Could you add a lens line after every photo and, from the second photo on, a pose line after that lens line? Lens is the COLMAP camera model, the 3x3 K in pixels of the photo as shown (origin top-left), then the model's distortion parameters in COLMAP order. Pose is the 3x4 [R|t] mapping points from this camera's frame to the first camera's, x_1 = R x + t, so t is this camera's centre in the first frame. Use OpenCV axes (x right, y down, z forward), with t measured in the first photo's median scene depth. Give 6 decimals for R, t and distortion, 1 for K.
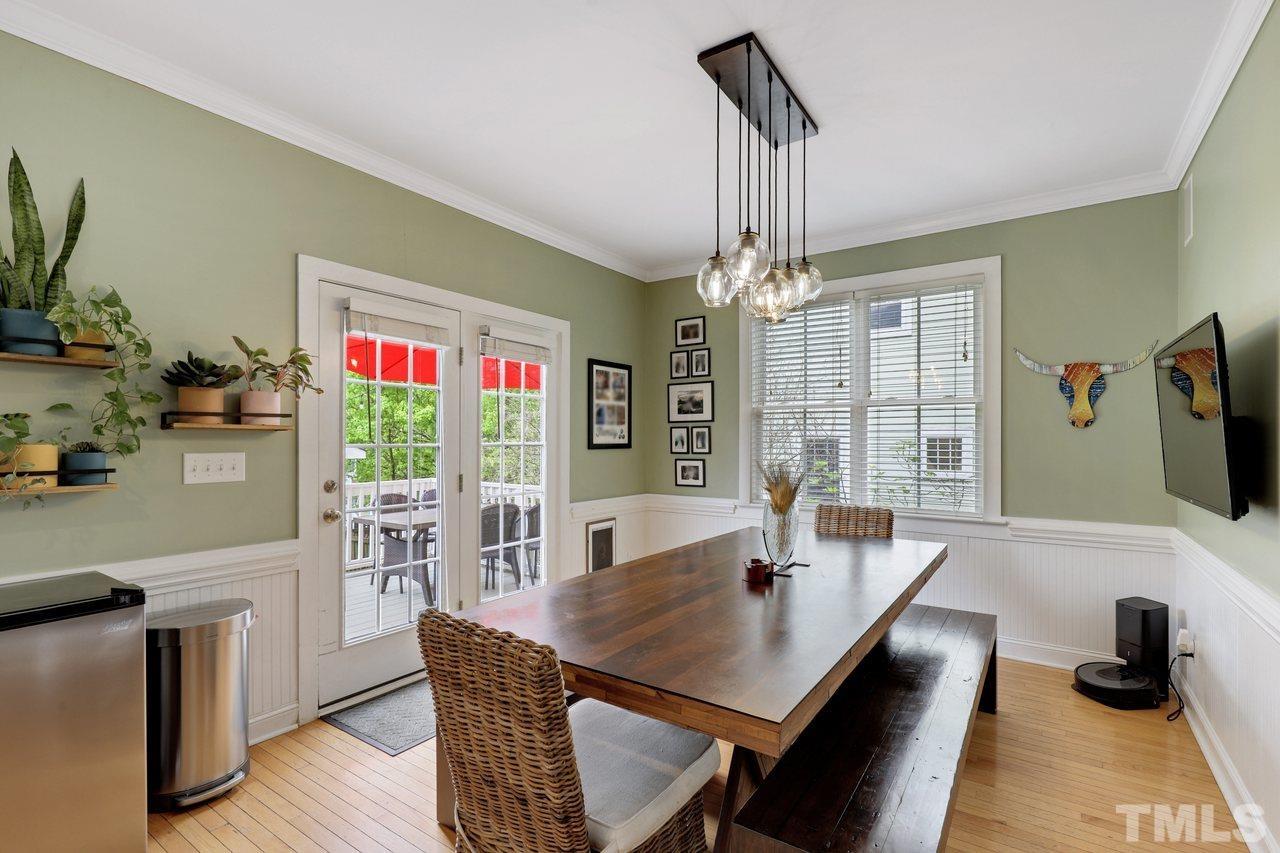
lens RADIAL K [[588.1, 0, 646.3], [0, 588.1, 438.5], [0, 0, 1]] dist [0.001800, -0.000178]
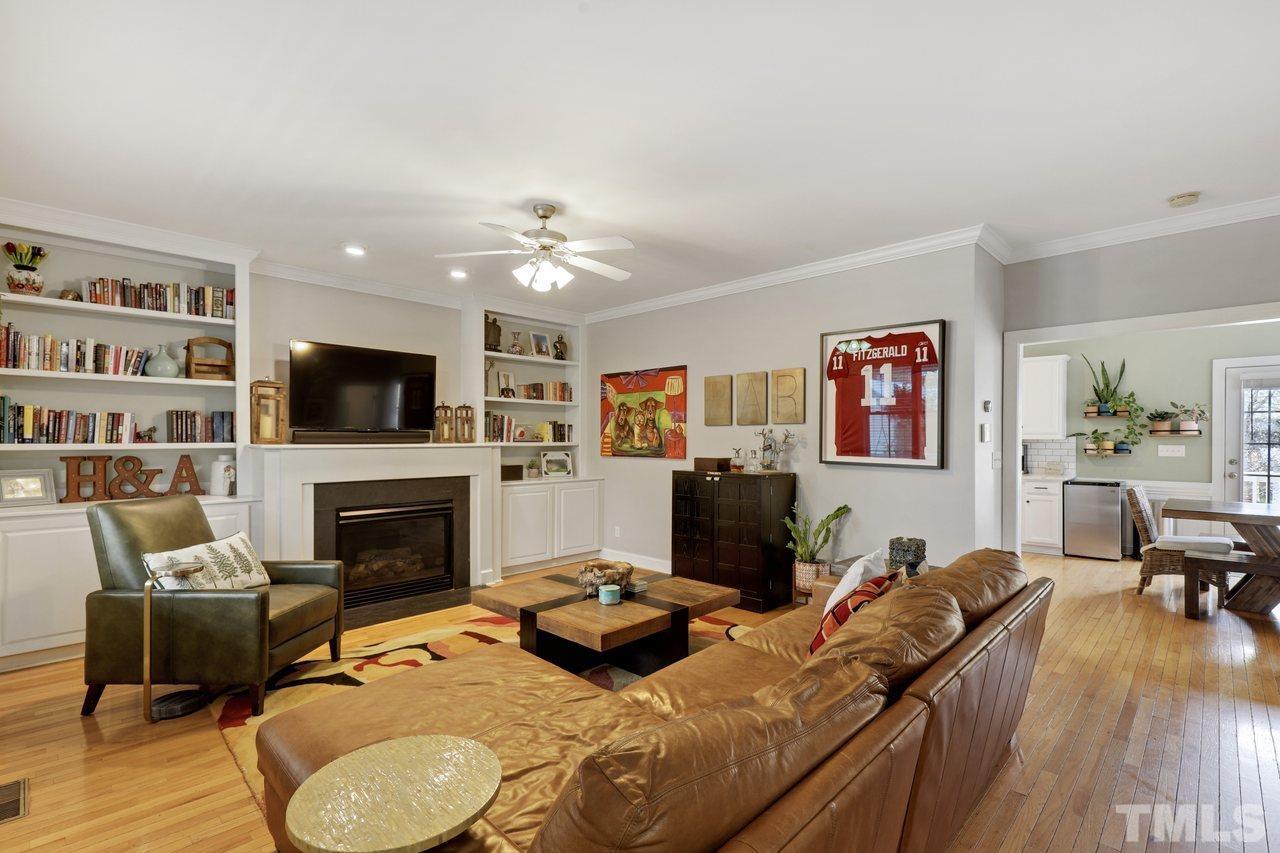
lens RADIAL K [[588.1, 0, 644.9], [0, 588.1, 437.5], [0, 0, 1]] dist [0.001800, -0.000178]
pose [[-0.160040, -0.001716, -0.987109, 1.174655], [-0.002005, 0.999997, -0.001413, -0.000847], [0.987108, 0.001753, -0.160043, -0.473266]]
